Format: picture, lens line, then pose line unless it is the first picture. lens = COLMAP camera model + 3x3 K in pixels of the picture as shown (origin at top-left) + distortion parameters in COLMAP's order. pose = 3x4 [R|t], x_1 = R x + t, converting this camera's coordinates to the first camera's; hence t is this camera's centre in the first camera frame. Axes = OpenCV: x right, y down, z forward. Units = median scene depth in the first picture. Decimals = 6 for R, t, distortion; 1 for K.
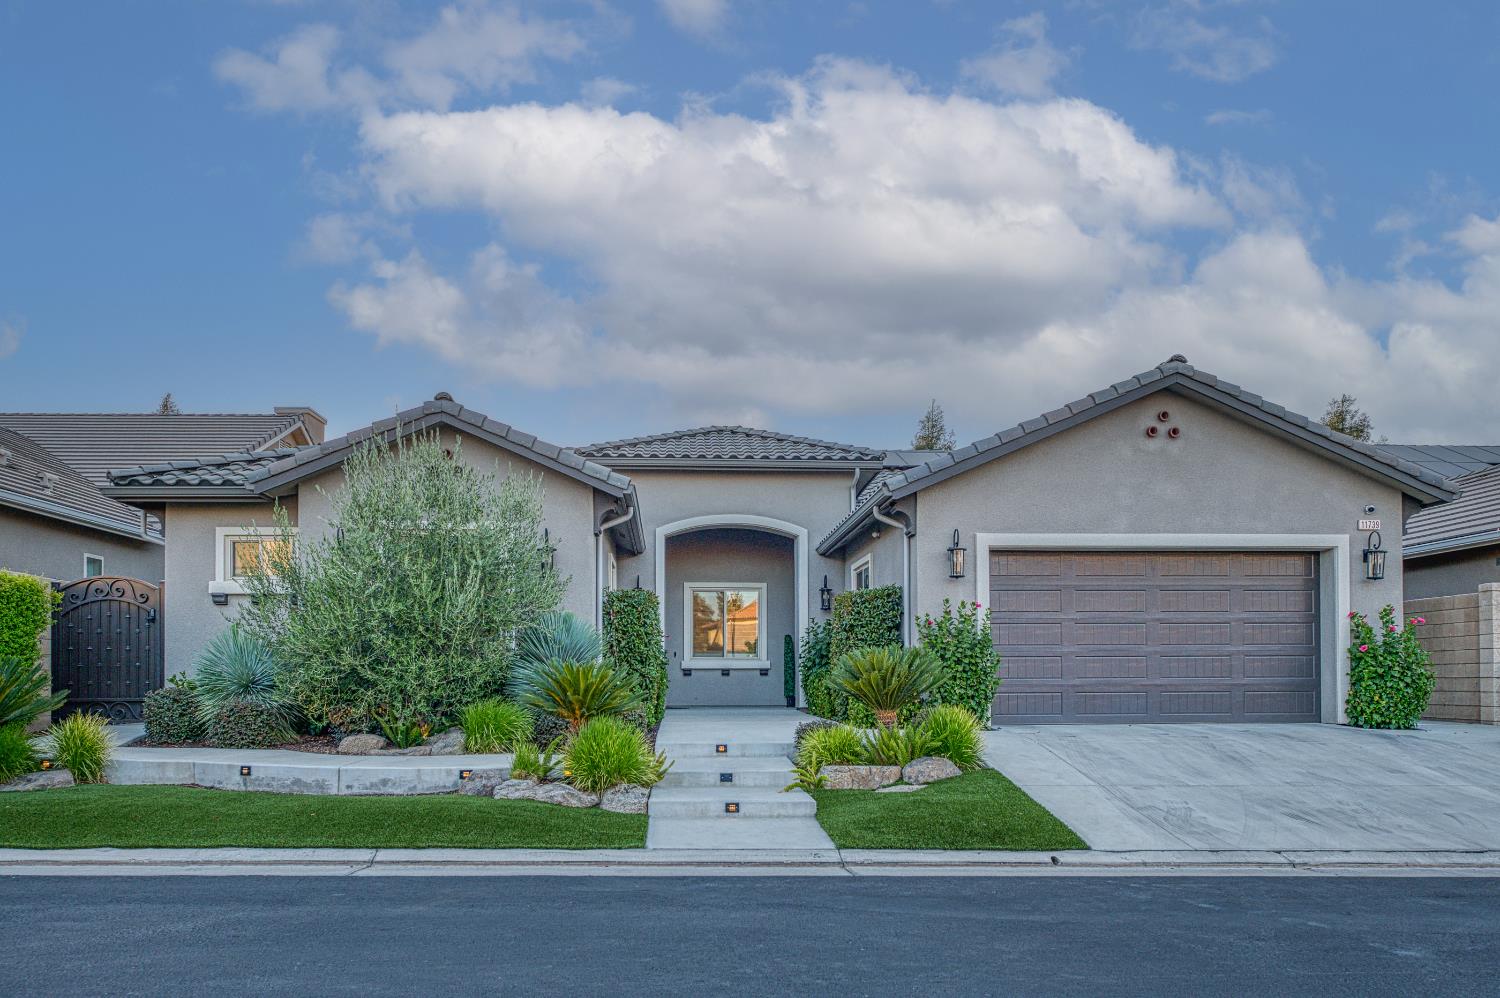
lens RADIAL K [[1051.9, 0, 723.1], [0, 1051.9, 672.5], [0, 0, 1]] dist [0.002307, -0.002592]
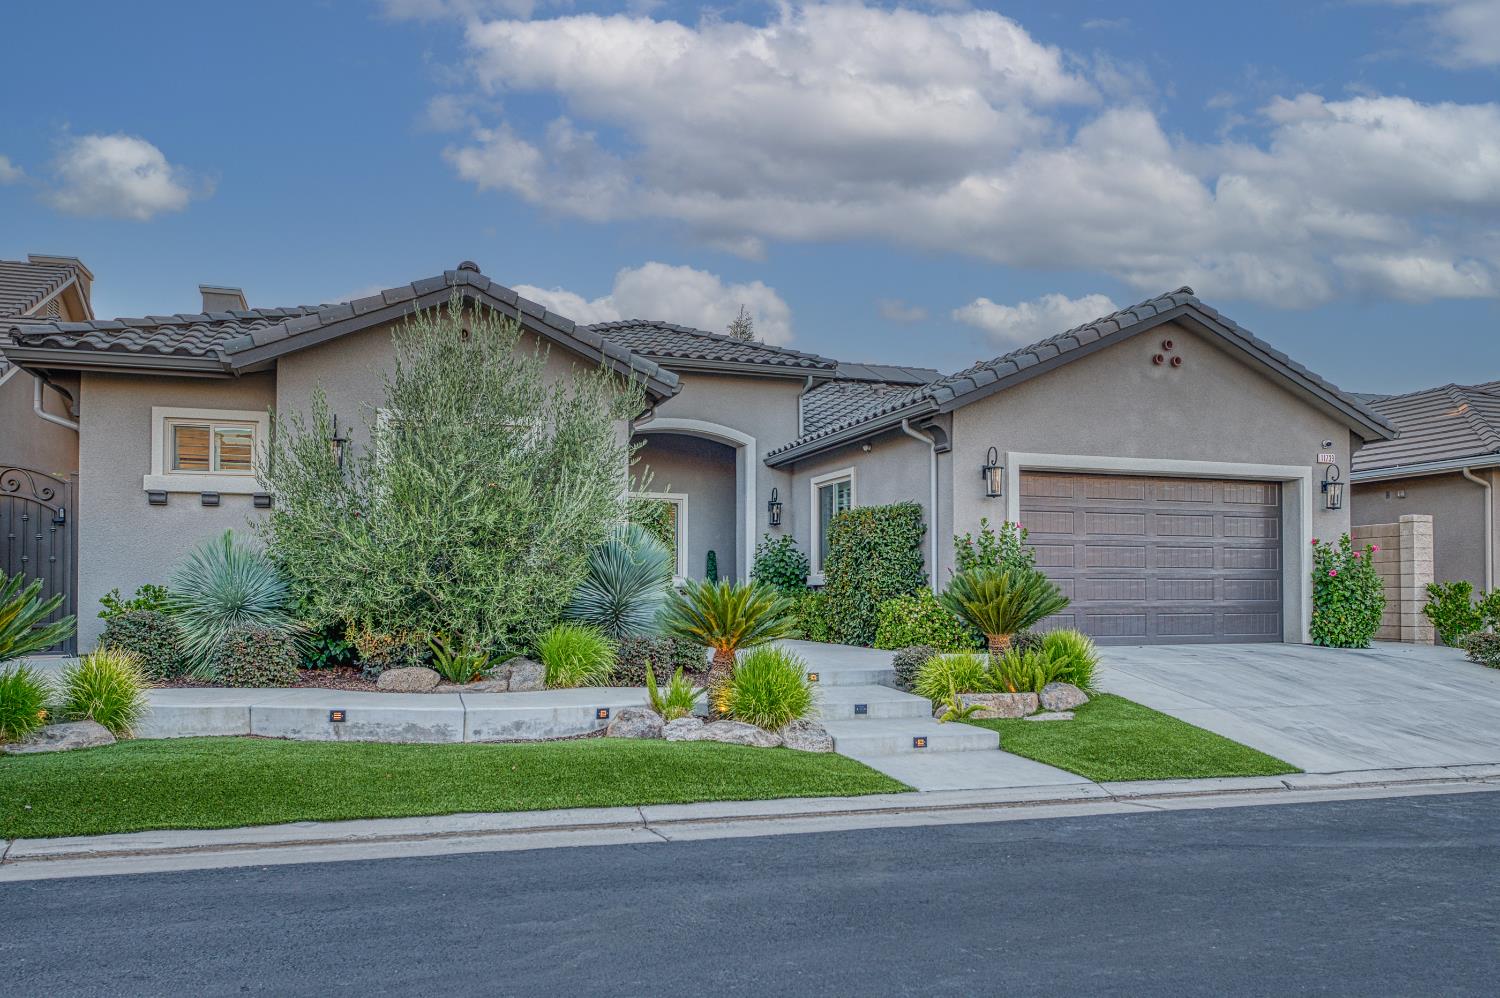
lens RADIAL K [[1126.2, 0, 745.7], [0, 1126.2, 581.9], [0, 0, 1]] dist [0.000450, 0.000487]
pose [[0.959753, 0.006892, 0.280759, -0.291566], [-0.005408, 0.999967, -0.006060, -0.003932], [-0.280792, 0.004298, 0.959759, 0.065073]]
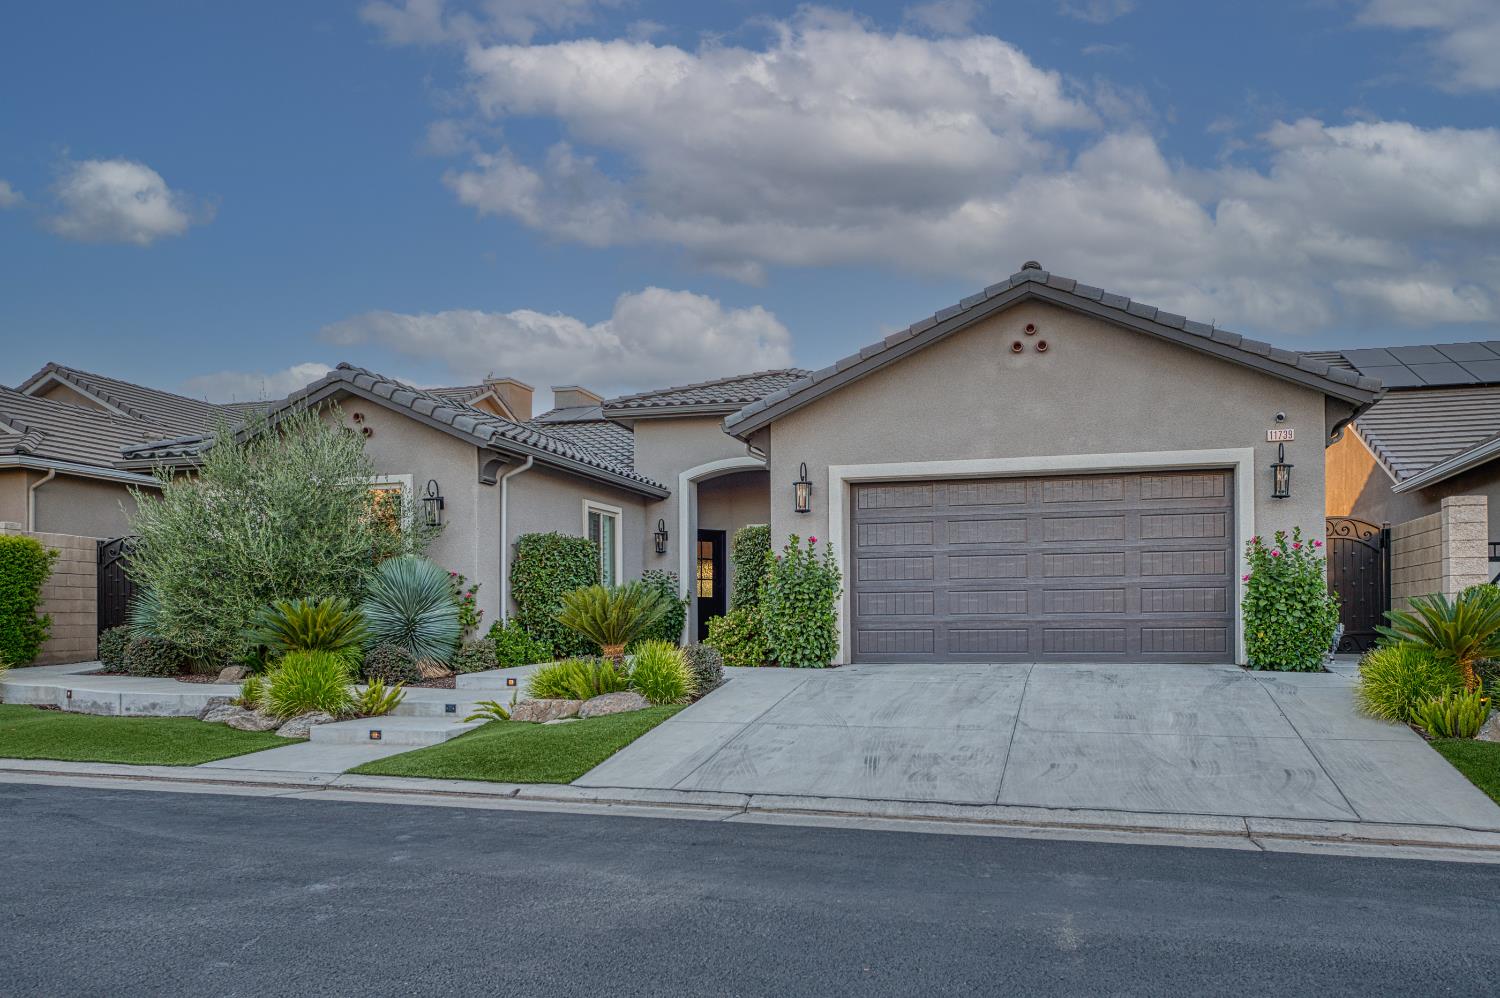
lens RADIAL K [[1037.5, 0, 853.2], [0, 1037.5, 625.7], [0, 0, 1]] dist [-0.001906, -0.000216]
pose [[0.959857, -0.002906, -0.280473, 0.540690], [0.005533, 0.999948, 0.008573, 0.007446], [0.280434, -0.009781, 0.959824, 0.085817]]
